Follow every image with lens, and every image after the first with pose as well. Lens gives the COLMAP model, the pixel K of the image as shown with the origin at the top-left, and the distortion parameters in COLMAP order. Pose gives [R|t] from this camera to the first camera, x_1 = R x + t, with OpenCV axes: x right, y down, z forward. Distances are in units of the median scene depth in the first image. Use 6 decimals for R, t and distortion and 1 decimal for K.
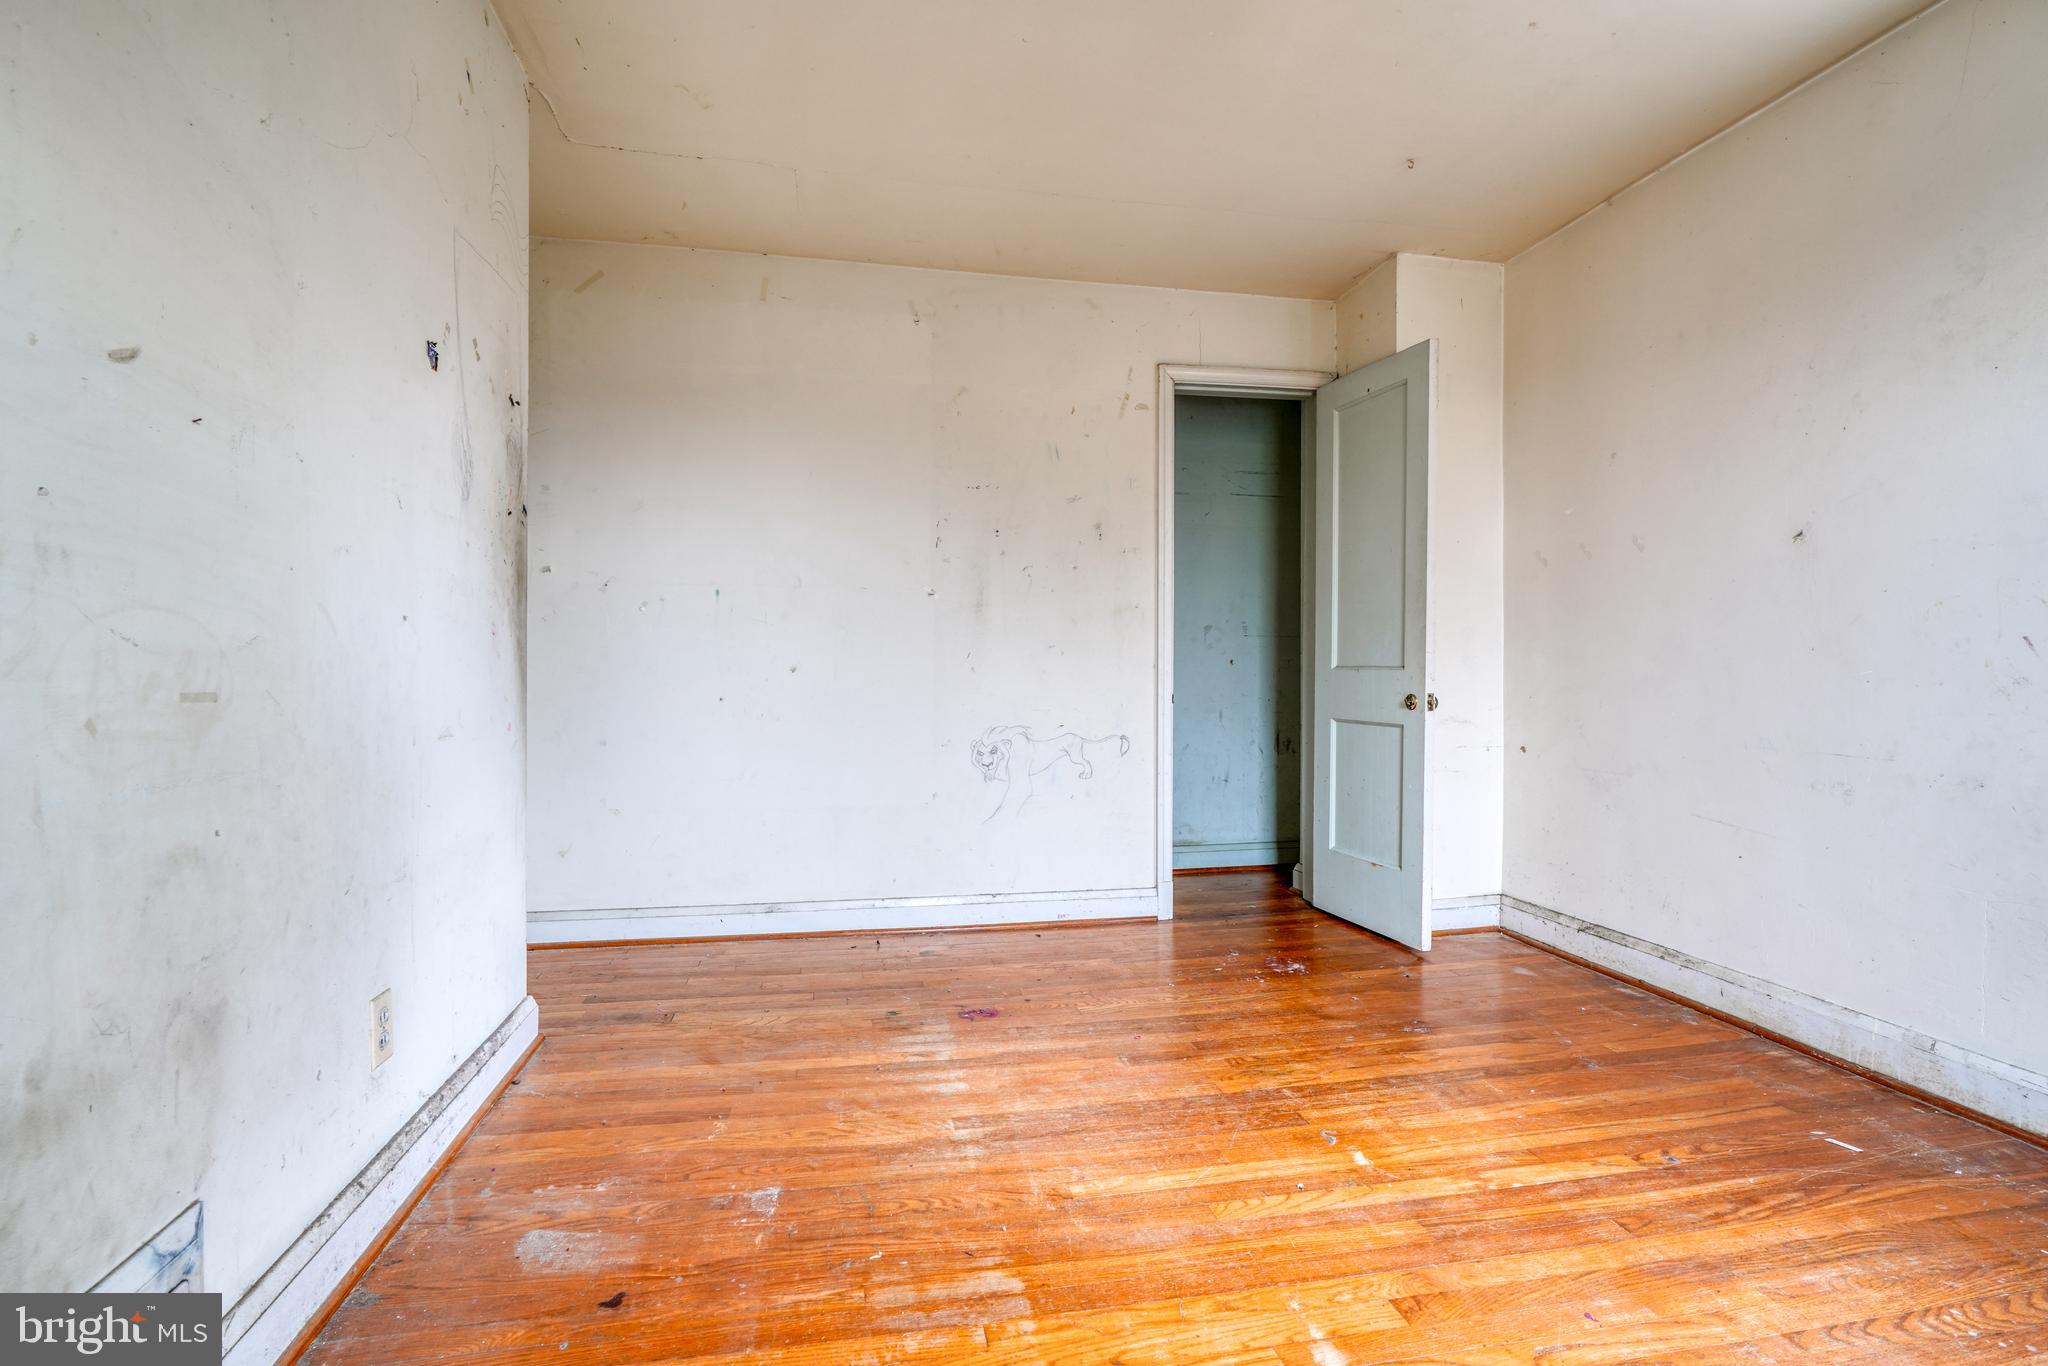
lens RADIAL K [[937.0, 0, 1010.4], [0, 937.0, 671.8], [0, 0, 1]] dist [-0.015000, 0.007397]
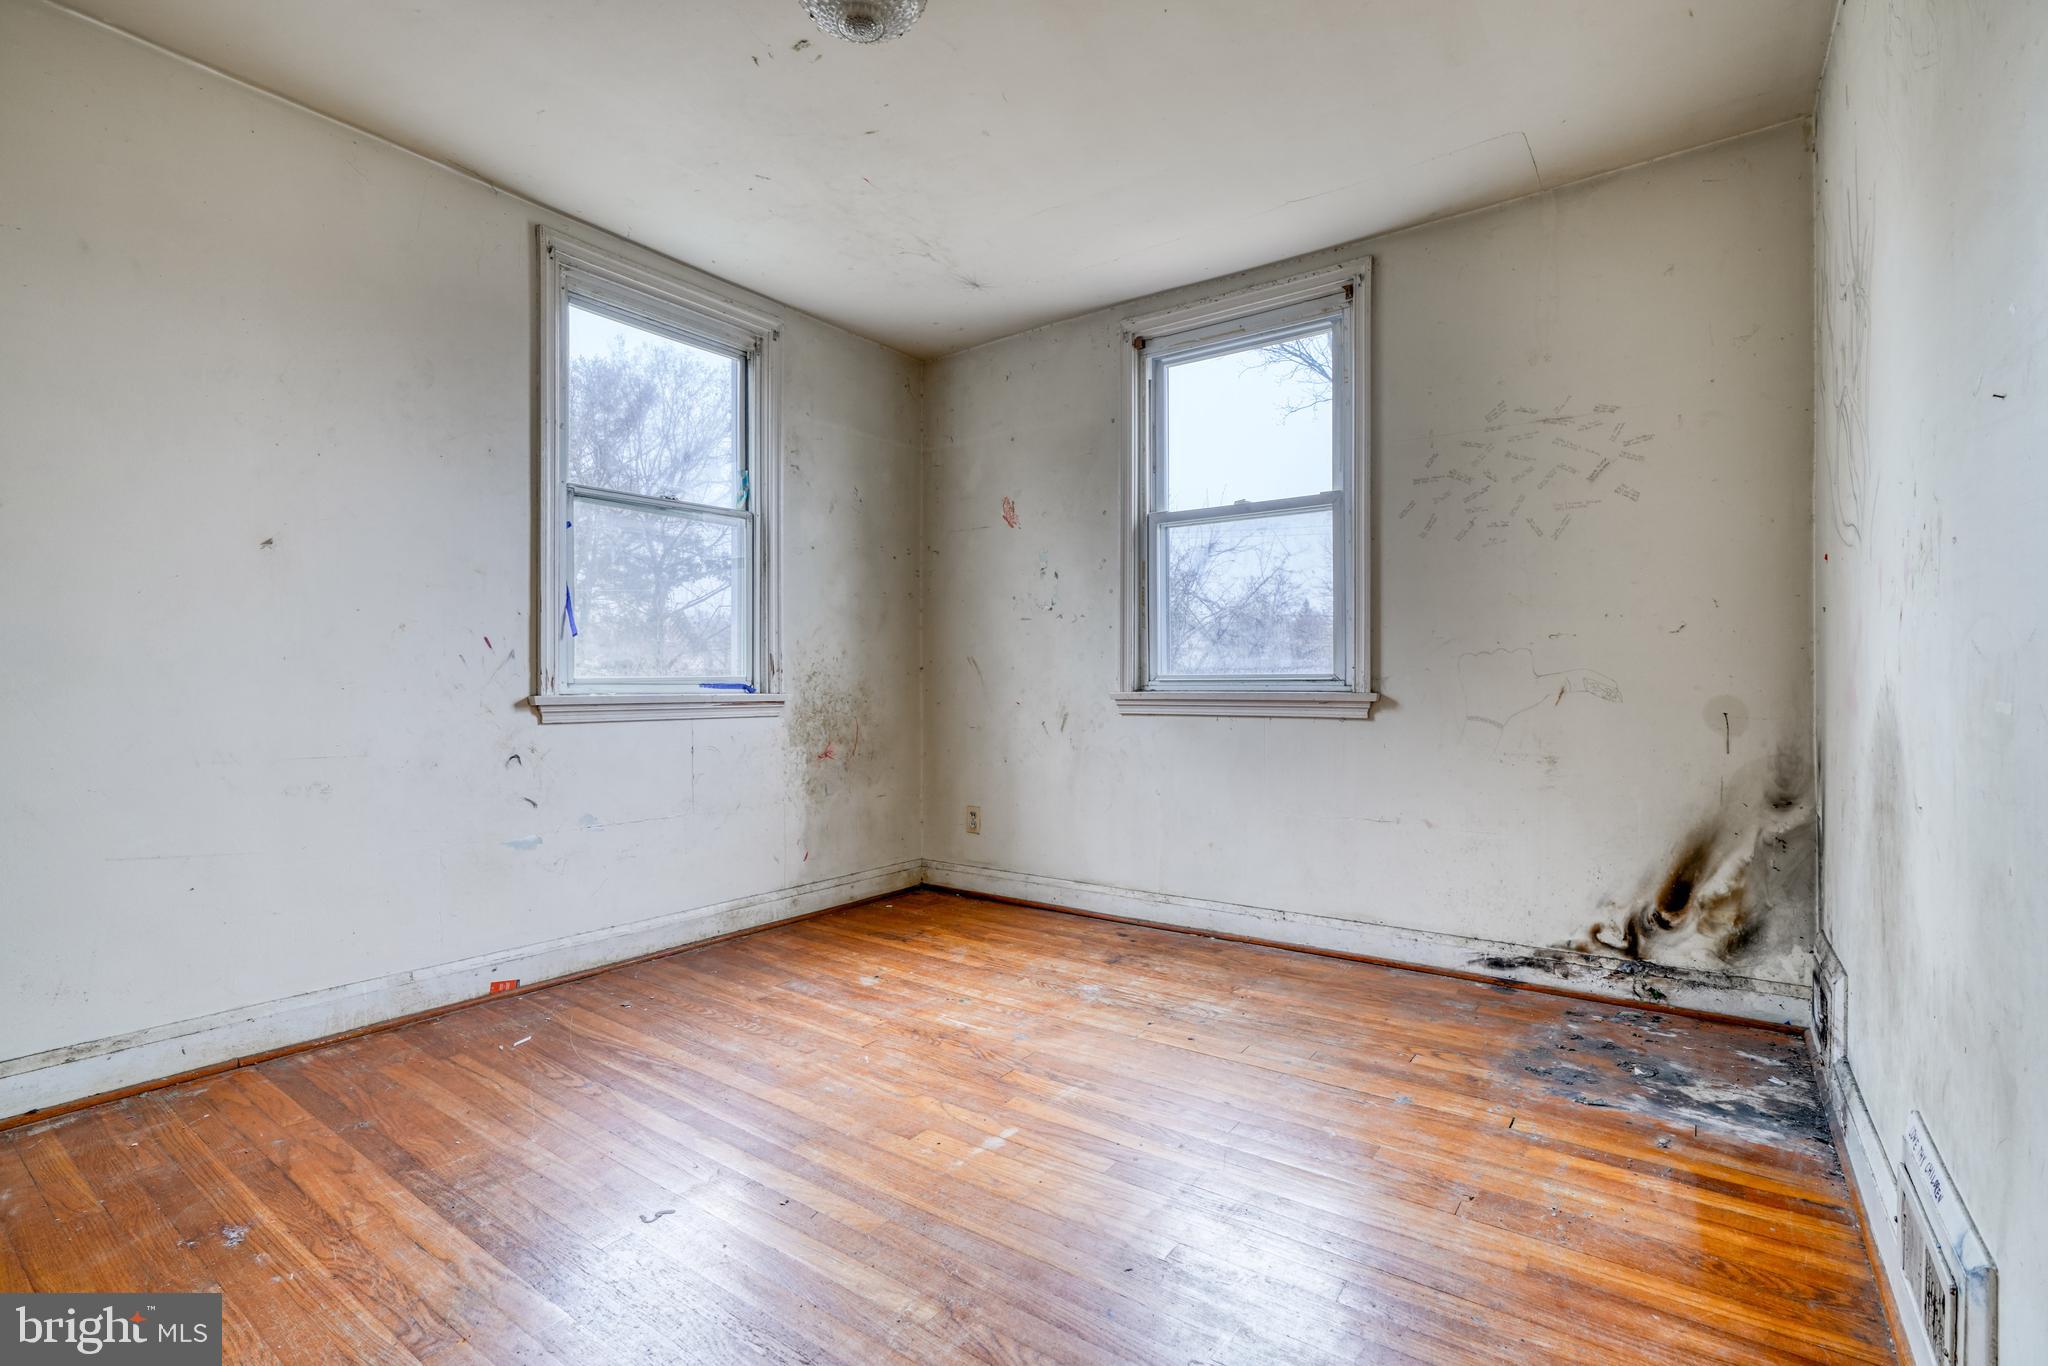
lens RADIAL K [[937.0, 0, 1010.4], [0, 937.0, 671.8], [0, 0, 1]] dist [-0.015000, 0.007397]
pose [[-0.679020, 0.007496, 0.734082, -0.444305], [0.001862, 0.999962, -0.008489, 0.001213], [-0.734117, -0.004397, -0.679008, 1.150074]]
